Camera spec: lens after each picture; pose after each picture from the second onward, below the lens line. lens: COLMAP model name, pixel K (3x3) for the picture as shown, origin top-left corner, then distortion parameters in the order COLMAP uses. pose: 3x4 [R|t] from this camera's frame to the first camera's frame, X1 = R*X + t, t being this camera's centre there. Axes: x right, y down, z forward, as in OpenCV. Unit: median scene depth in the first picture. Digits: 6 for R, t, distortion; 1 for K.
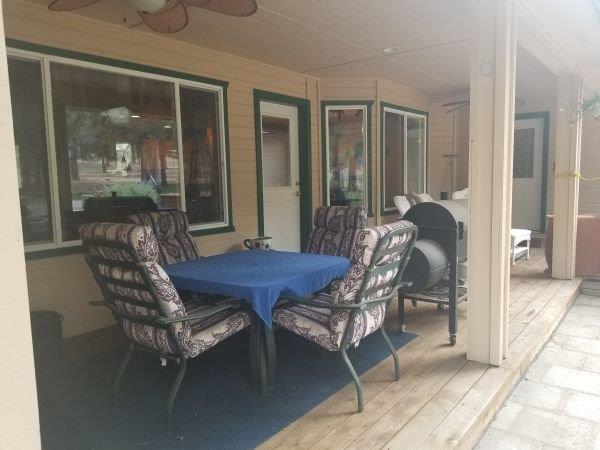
lens RADIAL K [[477.8, 0, 302.8], [0, 477.8, 222.4], [0, 0, 1]] dist [0.092745, -0.152459]
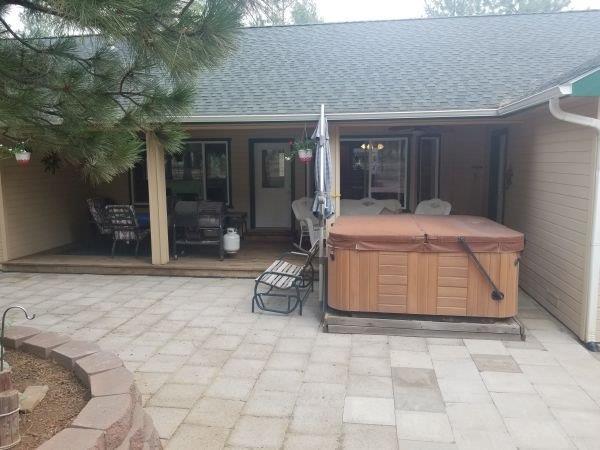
lens RADIAL K [[477.8, 0, 302.8], [0, 477.8, 222.4], [0, 0, 1]] dist [0.092745, -0.152459]
pose [[0.471036, 0.137194, -0.871380, 2.441841], [-0.084241, 0.990313, 0.110382, -0.235598], [0.878082, 0.021411, 0.478031, 0.347363]]
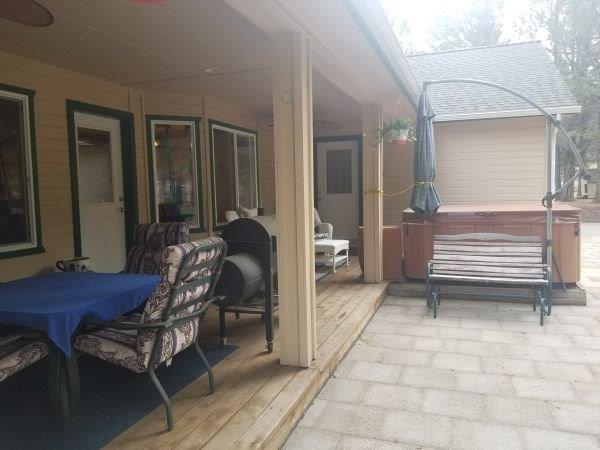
lens RADIAL K [[478.9, 0, 302.2], [0, 478.9, 219.2], [0, 0, 1]] dist [0.085391, -0.160581]
pose [[0.950945, -0.018309, 0.308816, 0.052877], [0.029267, 0.999094, -0.030887, -0.002945], [-0.307971, 0.038410, 0.950620, -0.033846]]
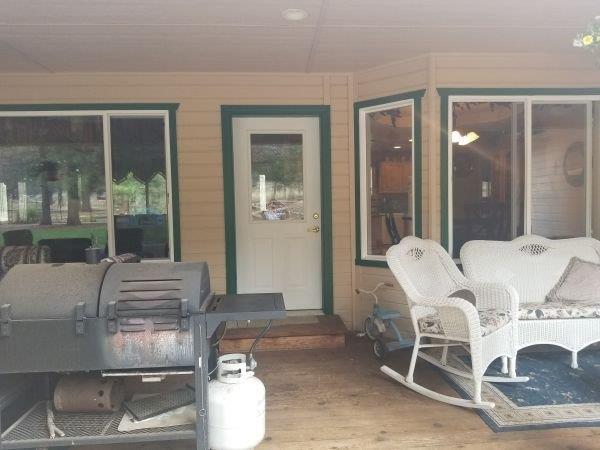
lens RADIAL K [[460.2, 0, 299.7], [0, 460.2, 229.8], [0, 0, 1]] dist [0.077299, -0.124346]
pose [[0.649779, 0.055269, -0.758111, 0.846603], [-0.066840, 0.997644, 0.015443, -0.110162], [0.757178, 0.040637, 0.651943, 0.796018]]
